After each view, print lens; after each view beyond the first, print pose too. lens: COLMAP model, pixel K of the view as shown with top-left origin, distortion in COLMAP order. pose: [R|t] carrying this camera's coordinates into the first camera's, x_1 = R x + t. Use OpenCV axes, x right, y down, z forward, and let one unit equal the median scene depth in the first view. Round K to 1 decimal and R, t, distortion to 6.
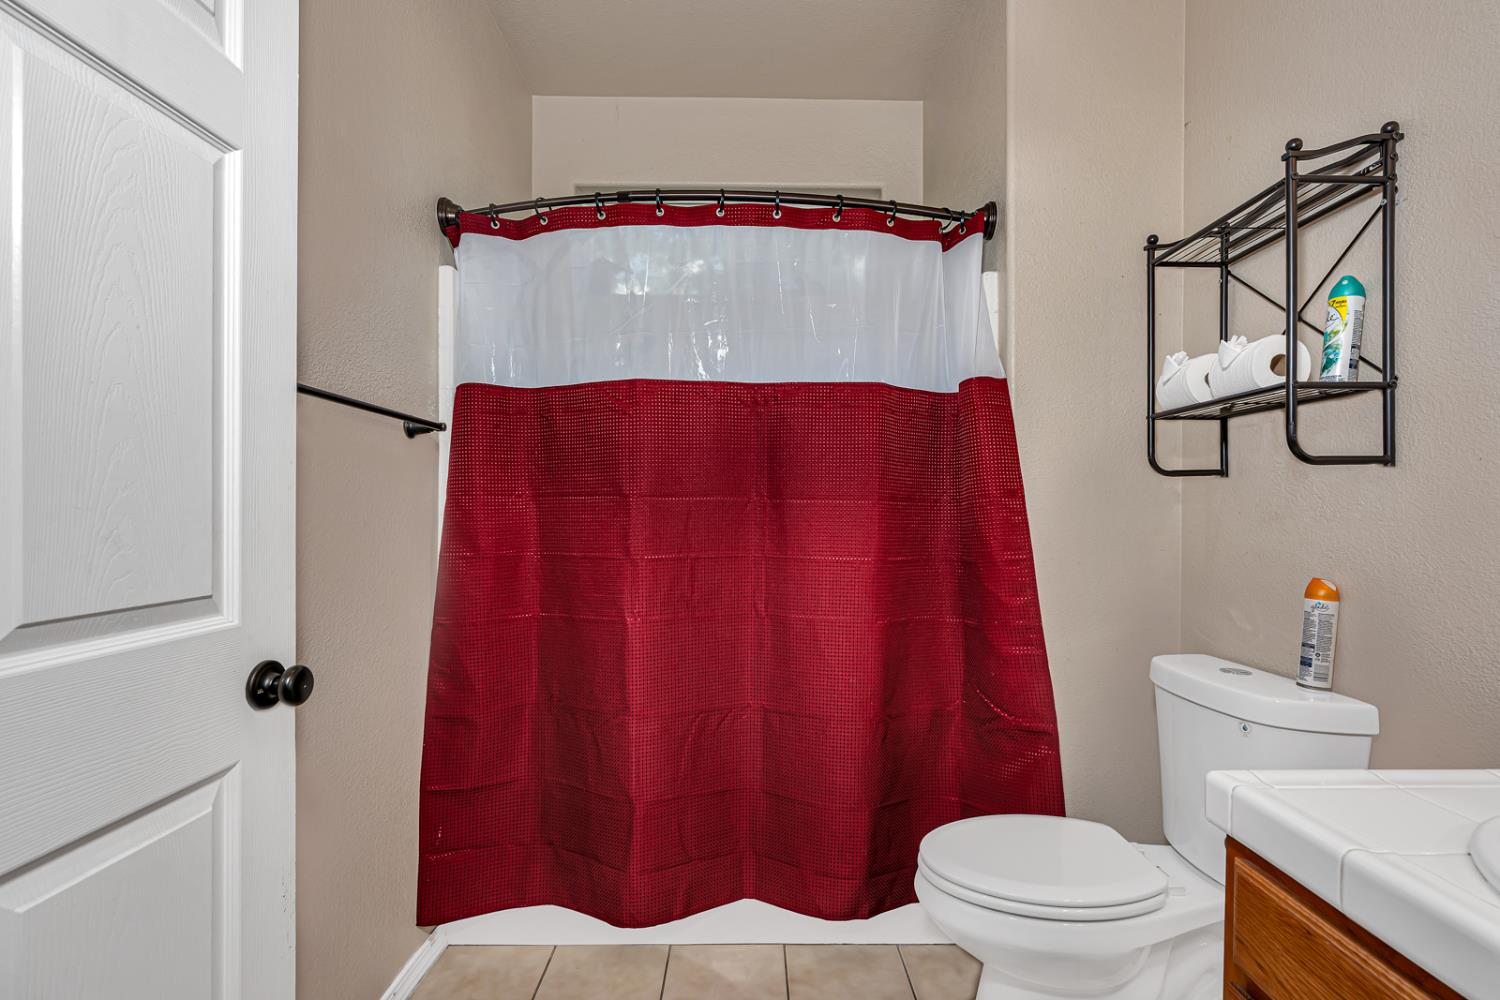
lens RADIAL K [[684.0, 0, 750.3], [0, 684.0, 508.3], [0, 0, 1]] dist [-0.009586, 0.001064]
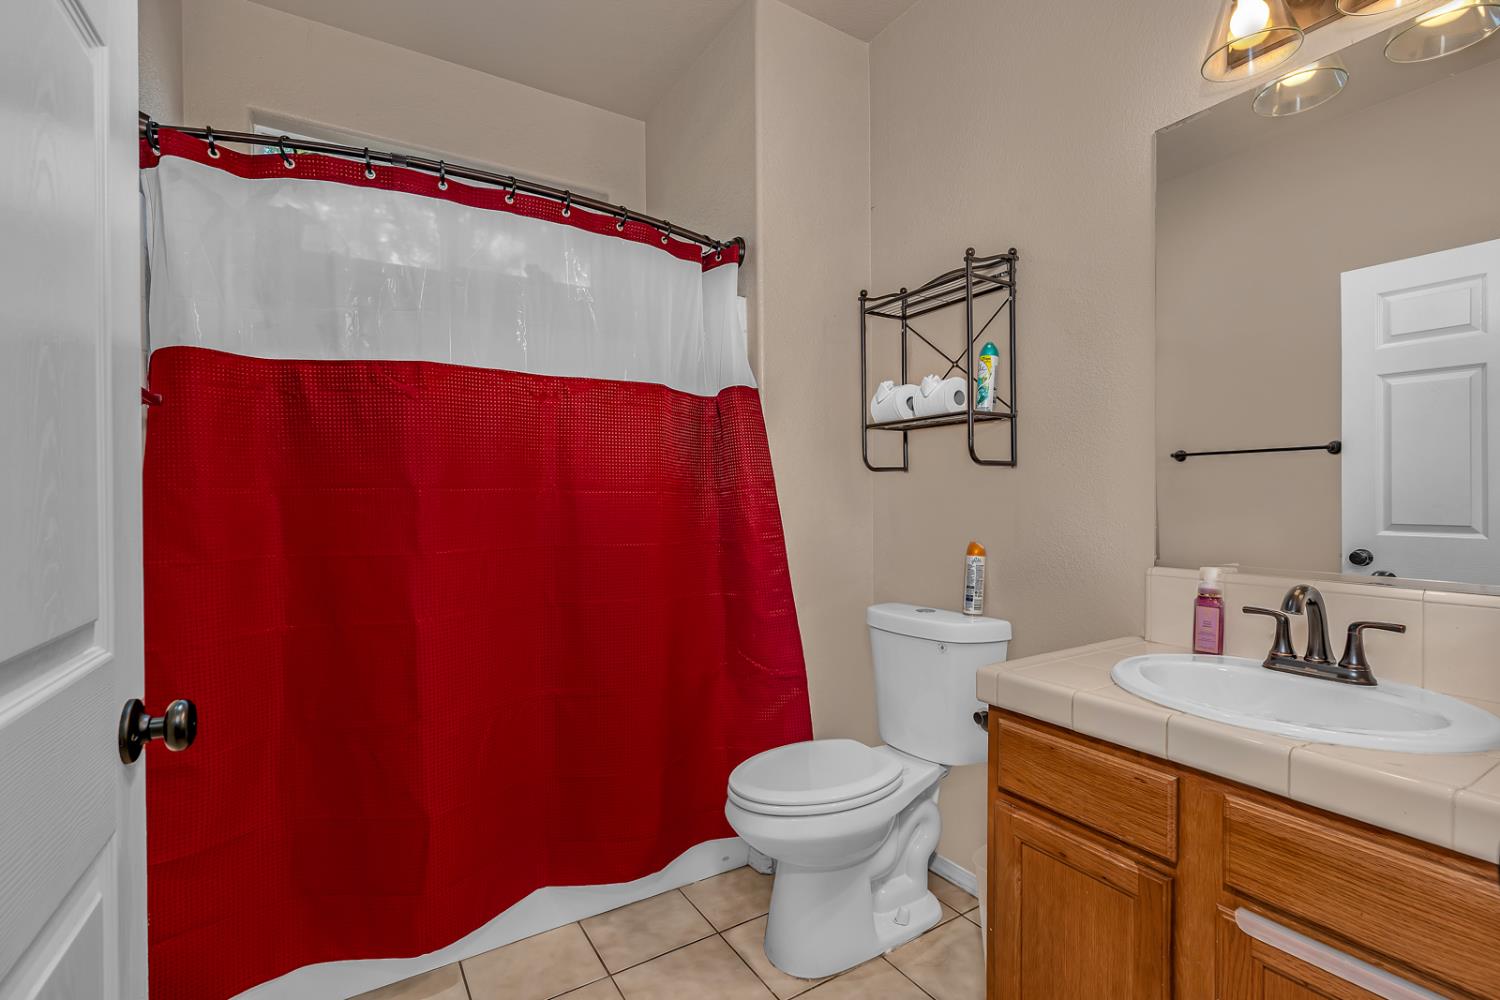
lens RADIAL K [[684.0, 0, 755.6], [0, 684.0, 496.9], [0, 0, 1]] dist [-0.009586, 0.001064]
pose [[0.854303, -0.009649, 0.519686, -0.285032], [0.009879, 0.999948, 0.002326, -0.002846], [-0.519681, 0.003147, 0.854354, -0.027181]]
